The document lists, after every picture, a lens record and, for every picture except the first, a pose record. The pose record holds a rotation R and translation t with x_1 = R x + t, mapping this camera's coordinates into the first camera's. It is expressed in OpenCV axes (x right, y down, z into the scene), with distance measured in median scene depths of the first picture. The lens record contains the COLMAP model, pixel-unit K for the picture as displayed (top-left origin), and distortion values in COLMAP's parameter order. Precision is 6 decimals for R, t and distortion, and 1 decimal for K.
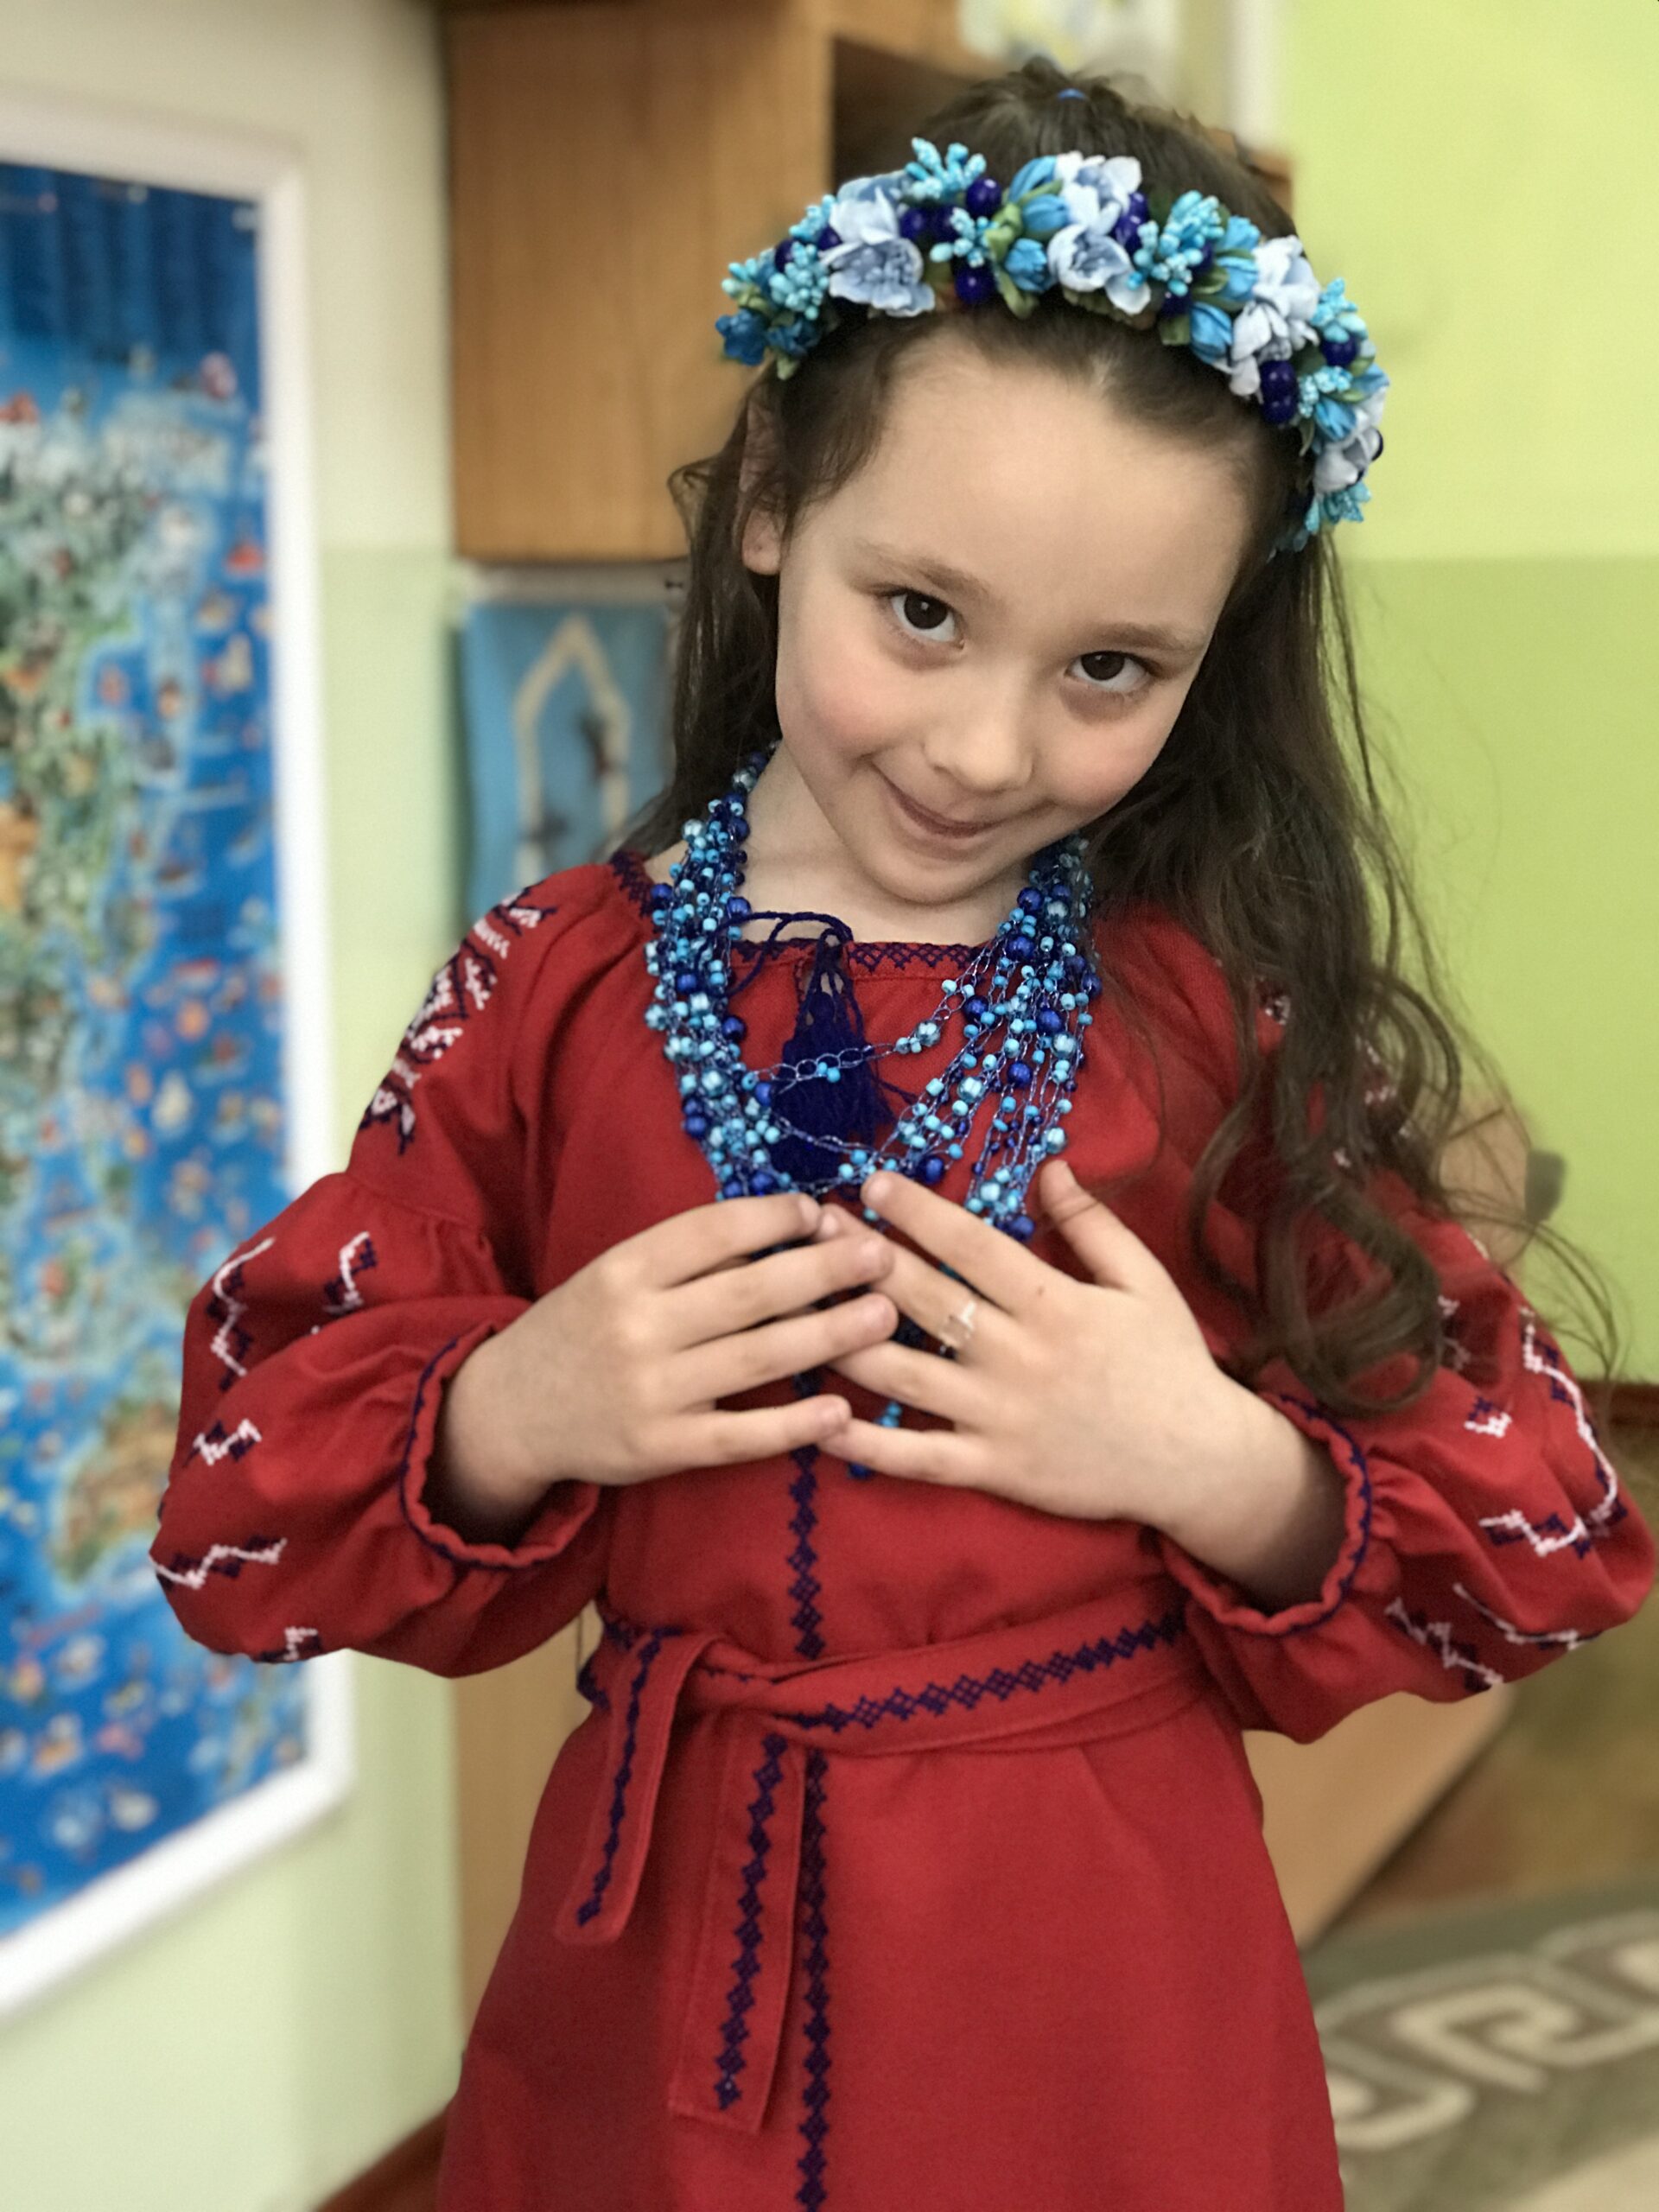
lens RADIAL K [[4115.5, 0, 830.4], [0, 4115.5, 1117.4], [0, 0, 1]] dist [0.185494, 0.000000]
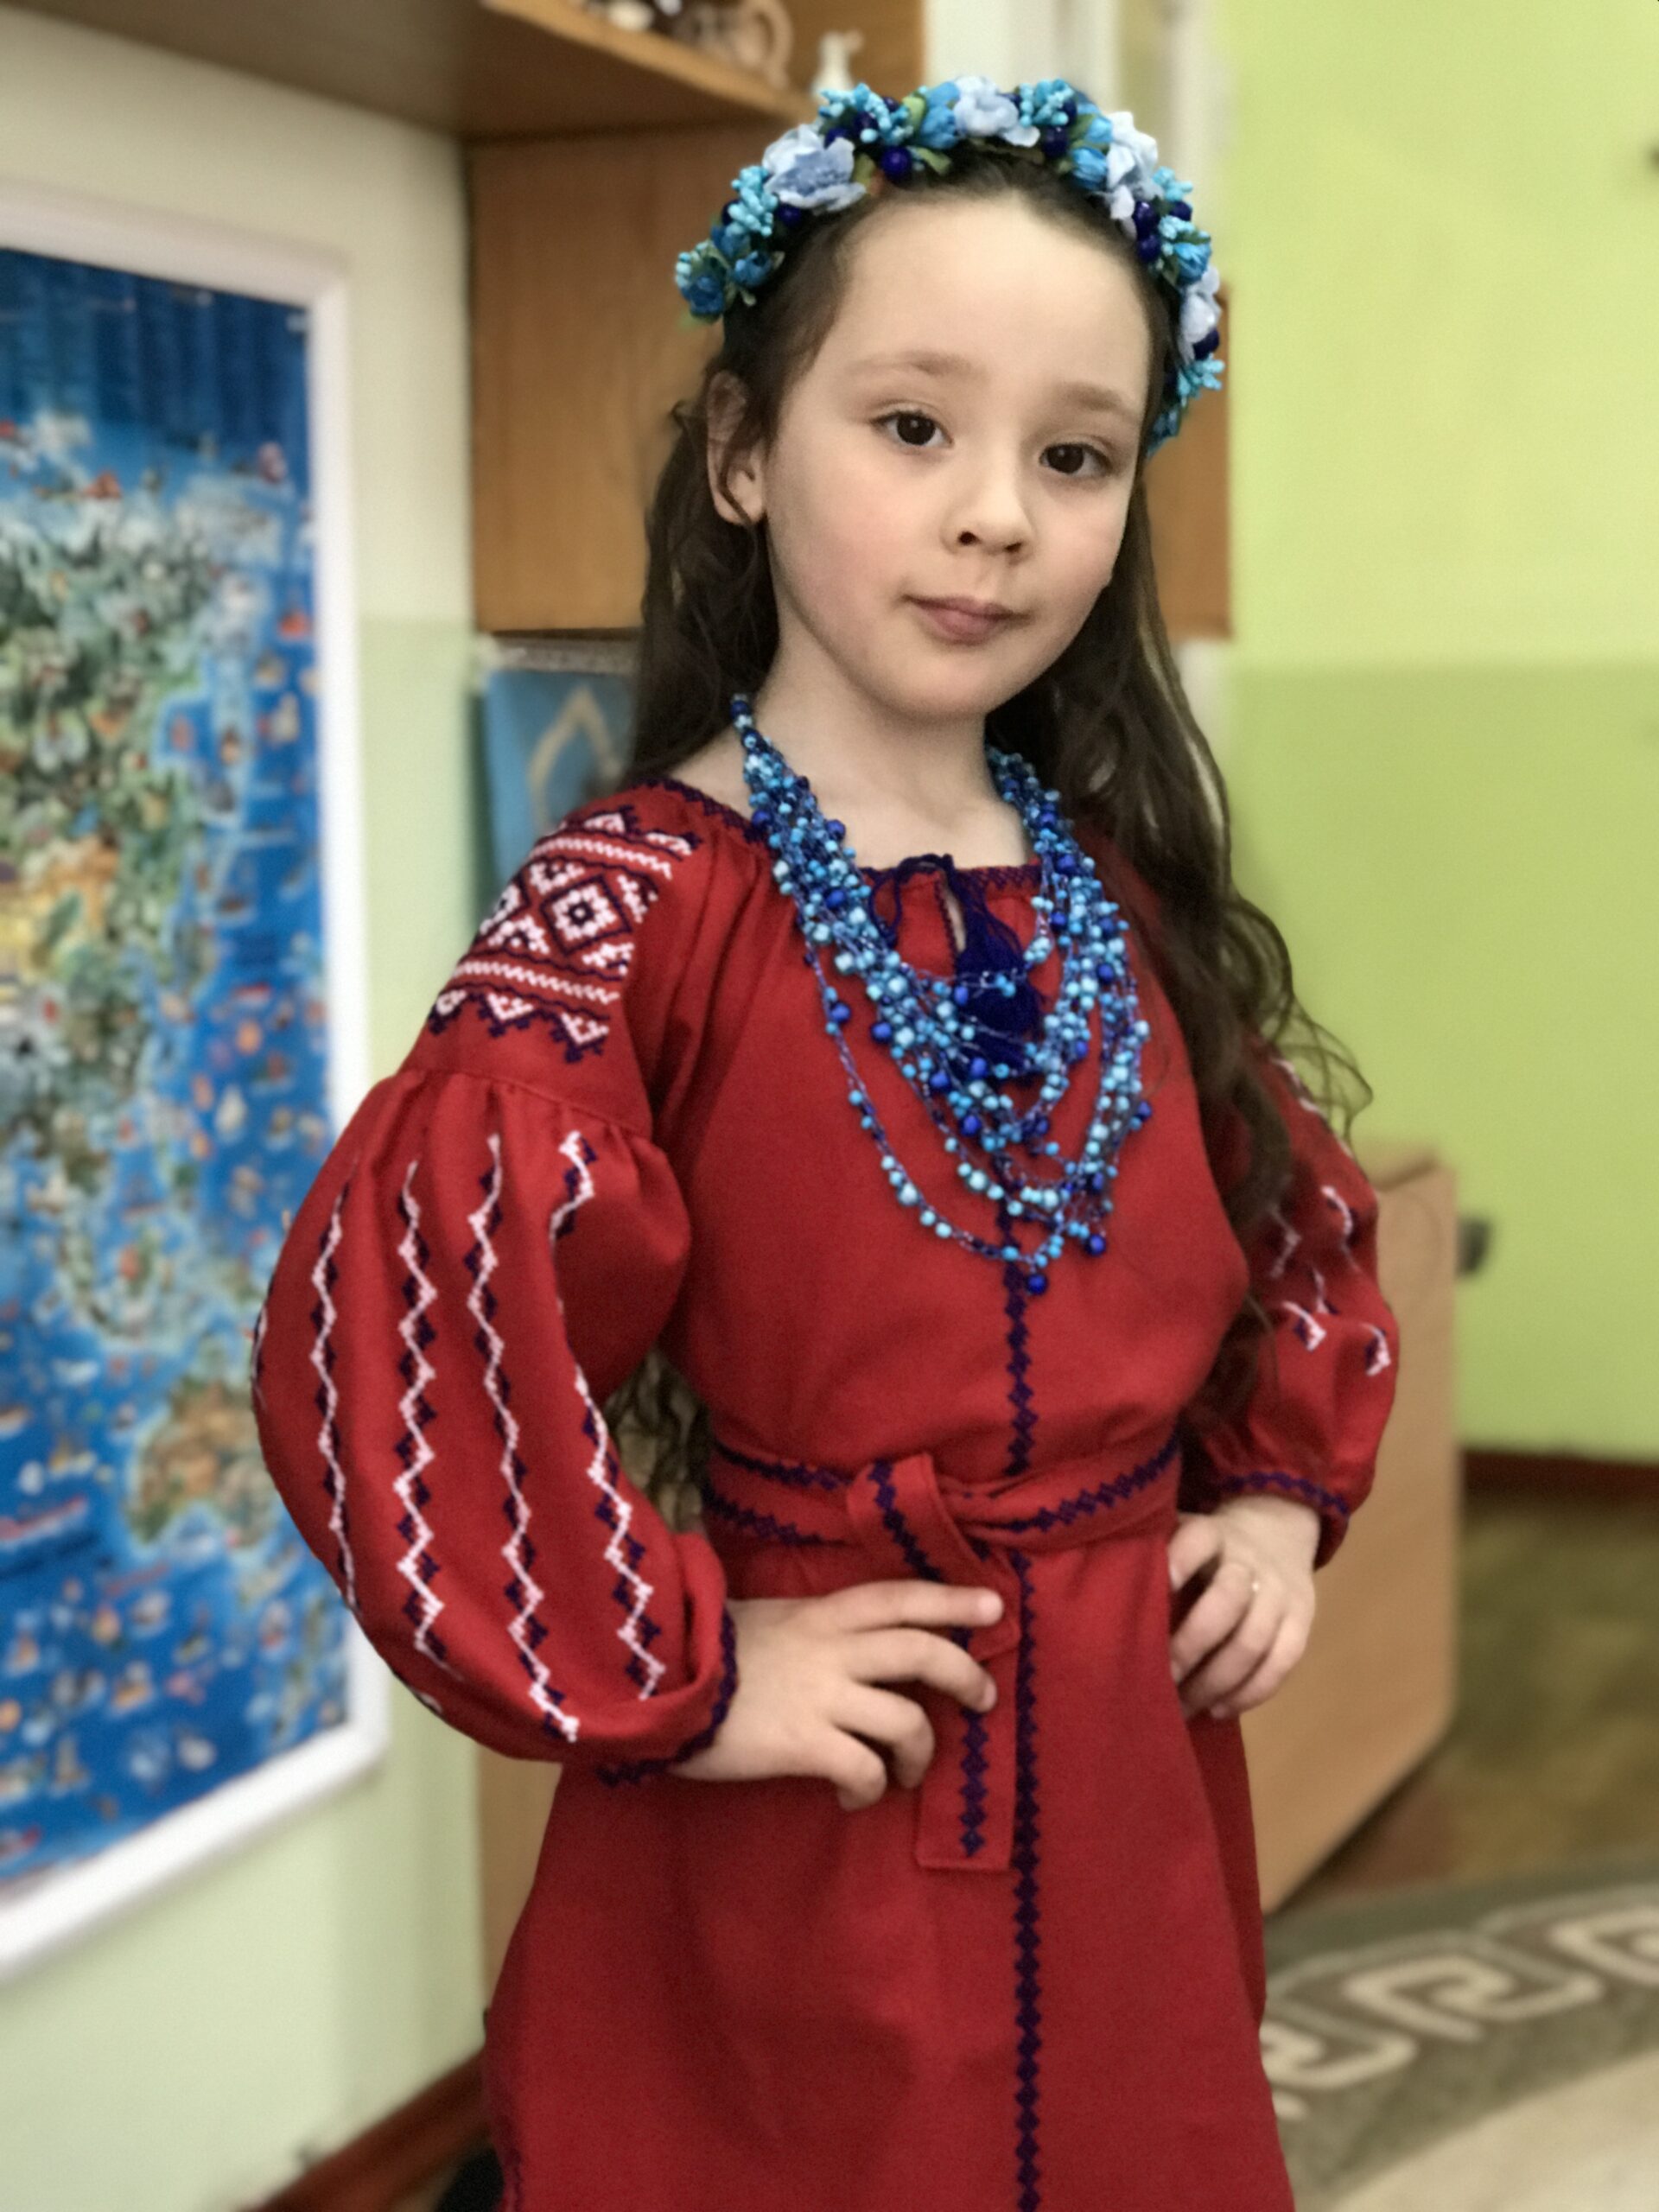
lens RADIAL K [[4115.5, 0, 828.2], [0, 4115.5, 1100.3], [0, 0, 1]] dist [0.185494, 0.000000]
pose [[0.999890, -0.007226, 0.012938, -0.013546], [0.007766, 0.999079, -0.042212, 0.041758], [-0.012621, 0.042307, 0.999025, -0.109780]]
